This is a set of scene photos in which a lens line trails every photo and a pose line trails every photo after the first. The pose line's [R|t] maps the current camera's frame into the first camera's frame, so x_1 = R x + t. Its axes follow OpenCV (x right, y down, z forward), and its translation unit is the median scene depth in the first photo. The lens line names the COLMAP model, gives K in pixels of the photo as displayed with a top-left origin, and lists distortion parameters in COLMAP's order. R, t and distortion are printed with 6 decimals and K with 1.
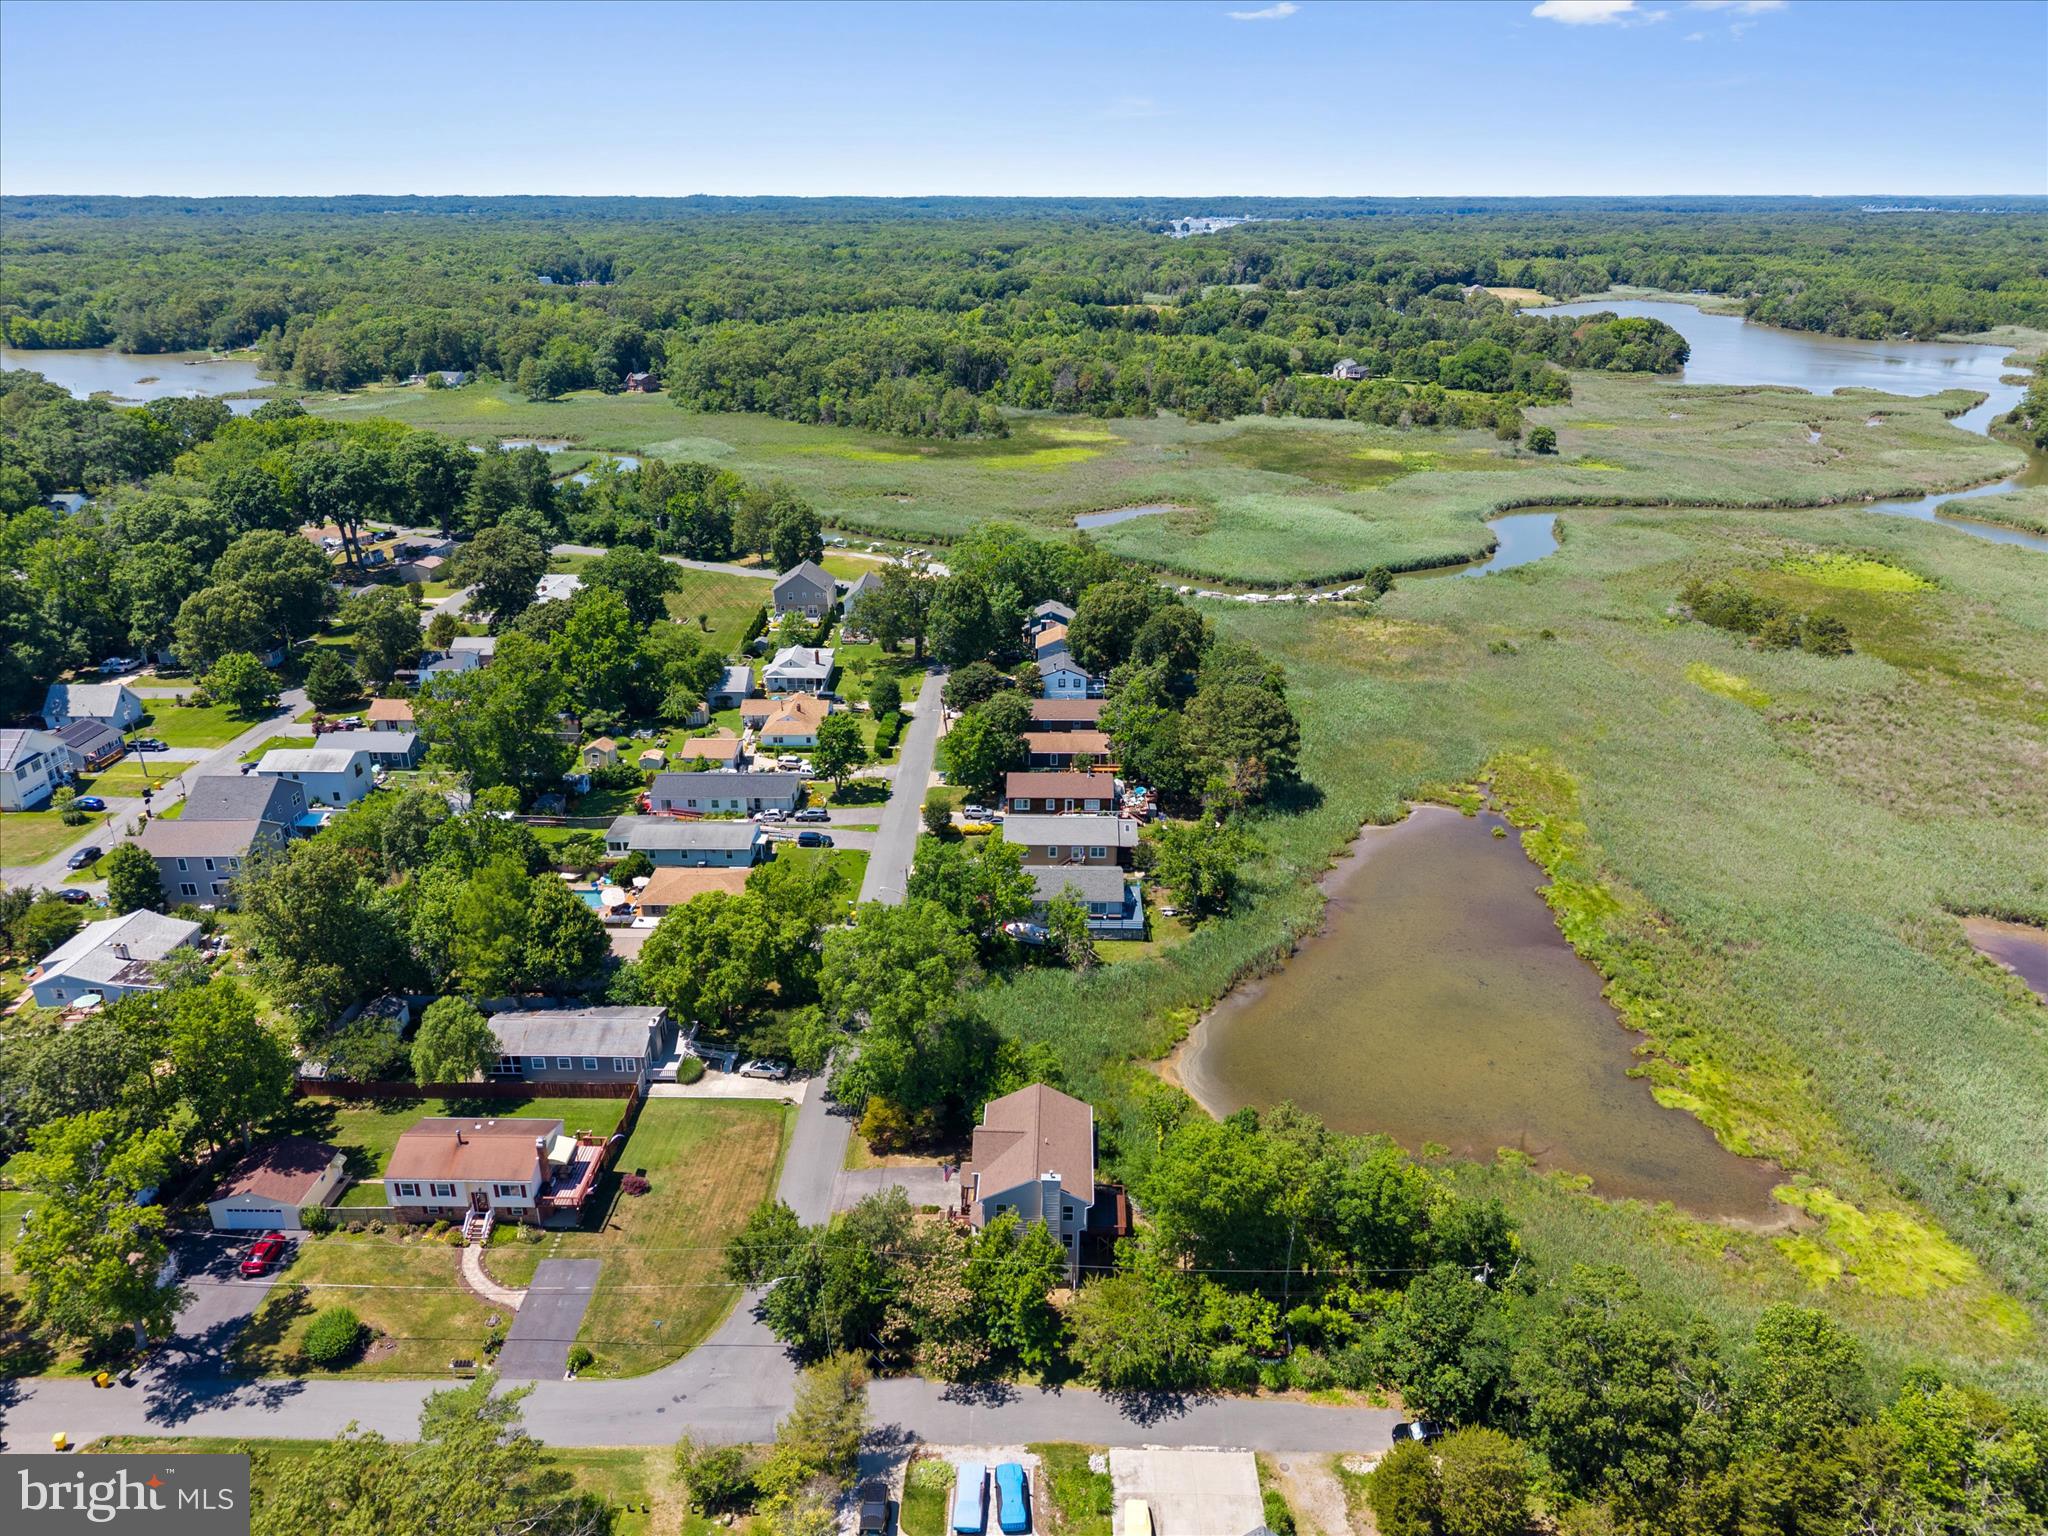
lens RADIAL K [[1371.3, 0, 1018.9], [0, 1371.3, 769.1], [0, 0, 1]] dist [0.033048, -0.031015]
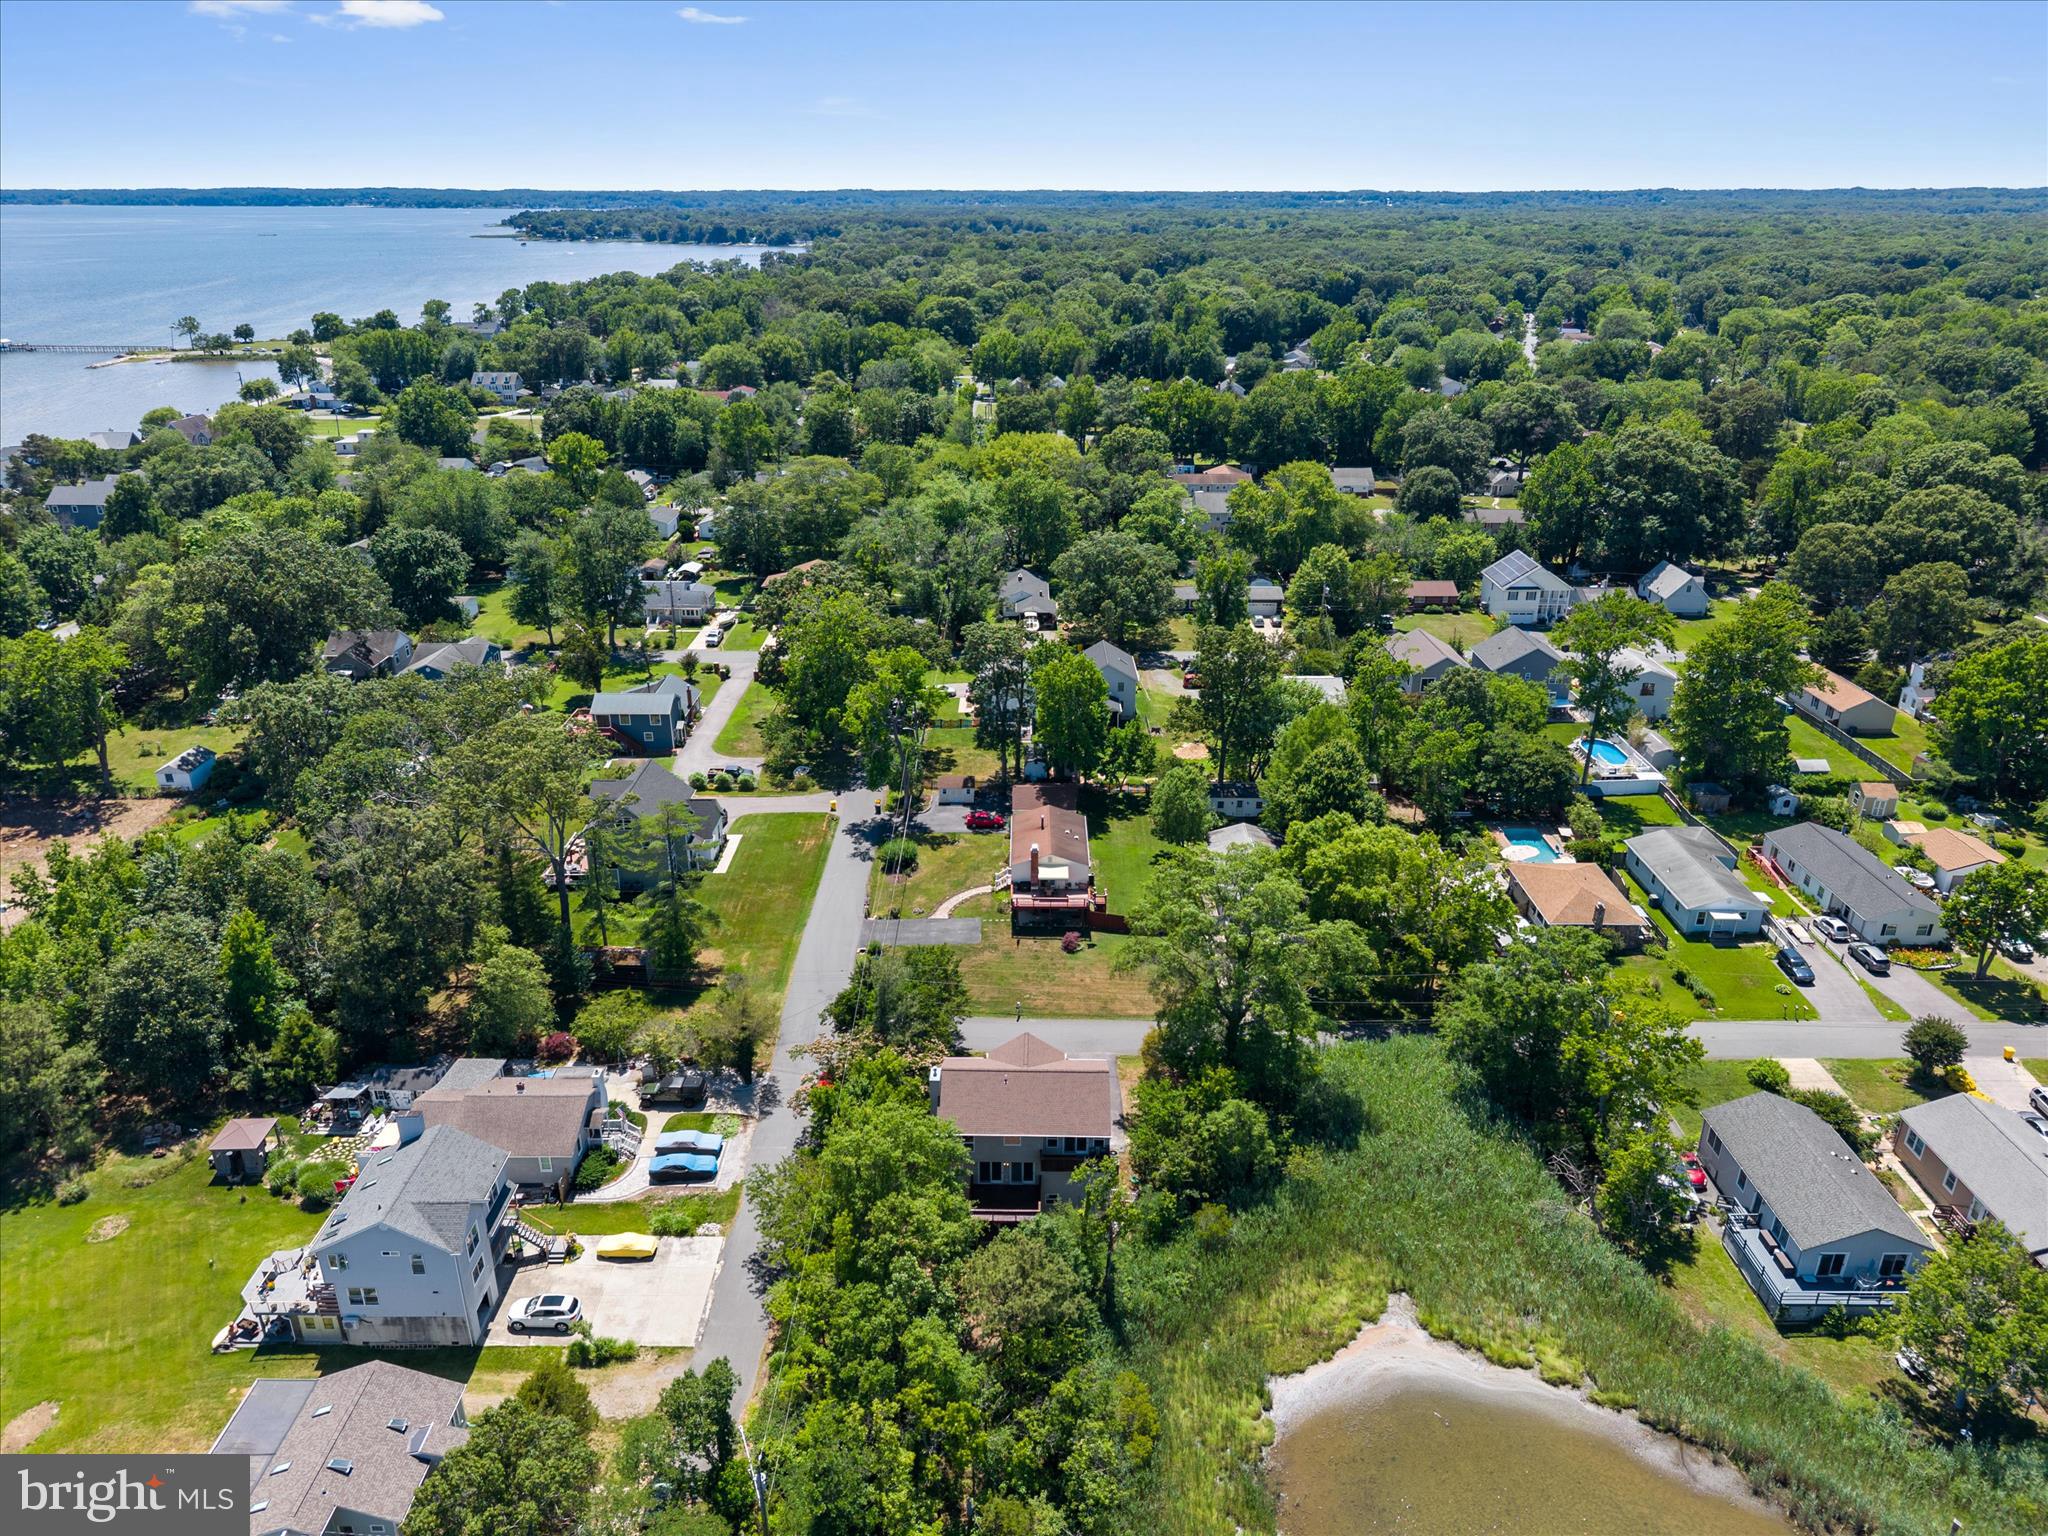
lens RADIAL K [[1371.3, 0, 1024.8], [0, 1371.3, 795.0], [0, 0, 1]] dist [0.033048, -0.031015]
pose [[0.014508, 0.402452, -0.915326, 0.624838], [-0.386536, 0.846513, 0.366069, -0.175943], [0.922160, 0.348496, 0.167843, 0.657179]]
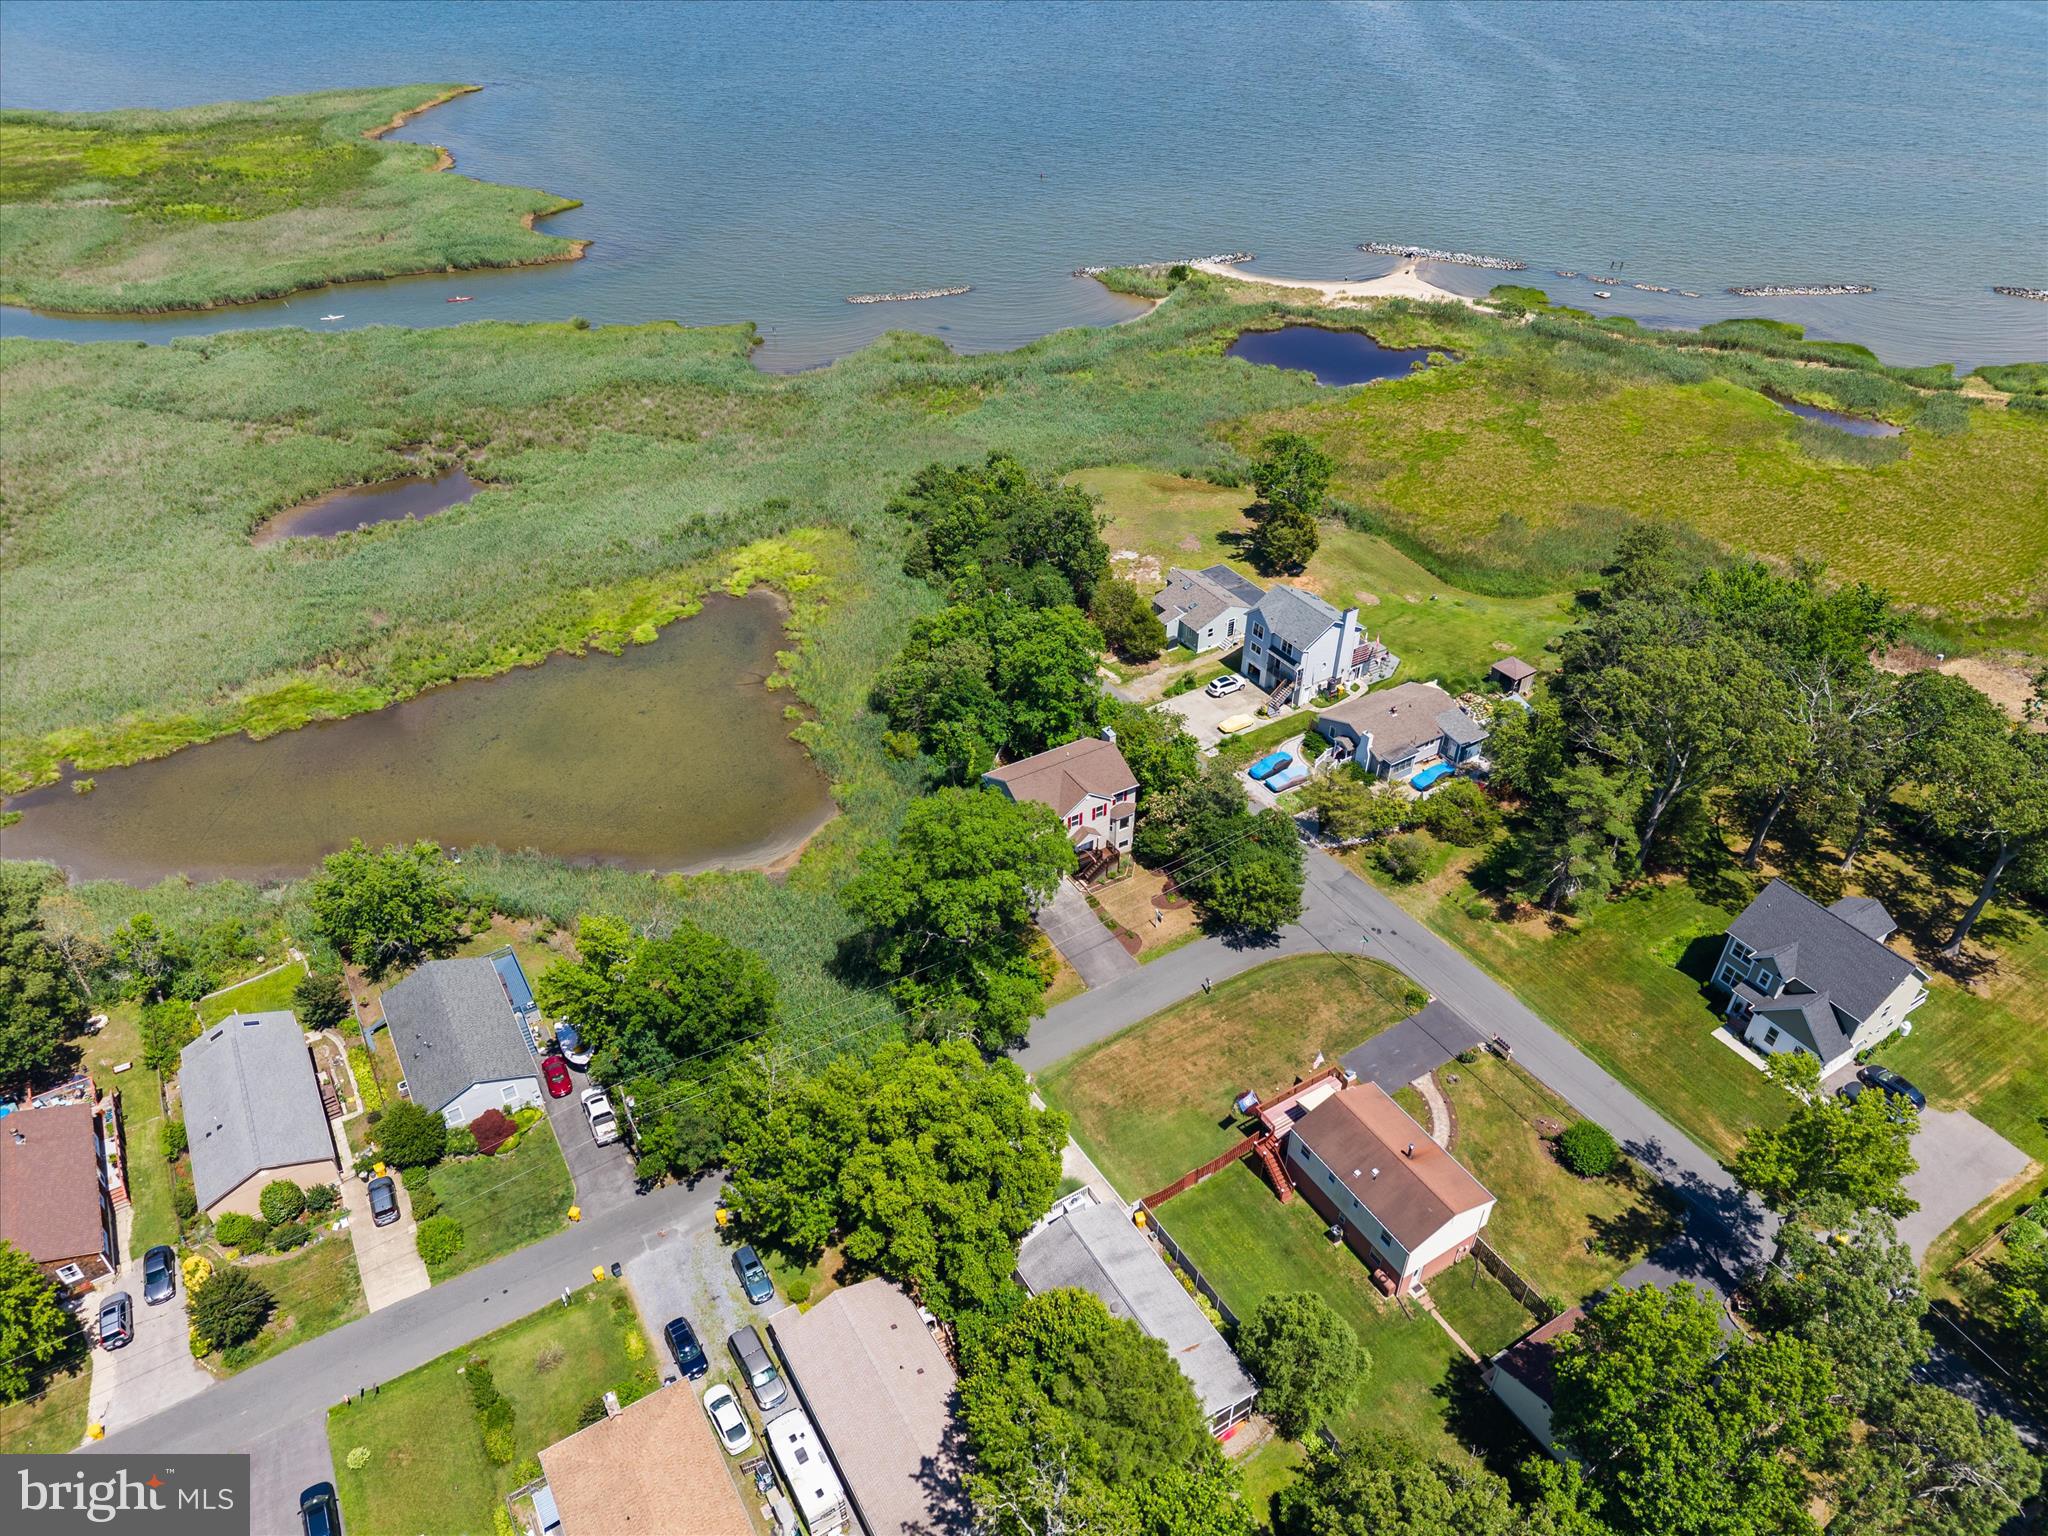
lens RADIAL K [[1371.3, 0, 1016.2], [0, 1371.3, 751.7], [0, 0, 1]] dist [0.033048, -0.031015]
pose [[-0.538609, -0.496150, 0.680981, -0.625911], [0.328565, 0.620562, 0.712002, -0.483135], [-0.775851, 0.607238, -0.171223, 1.016847]]
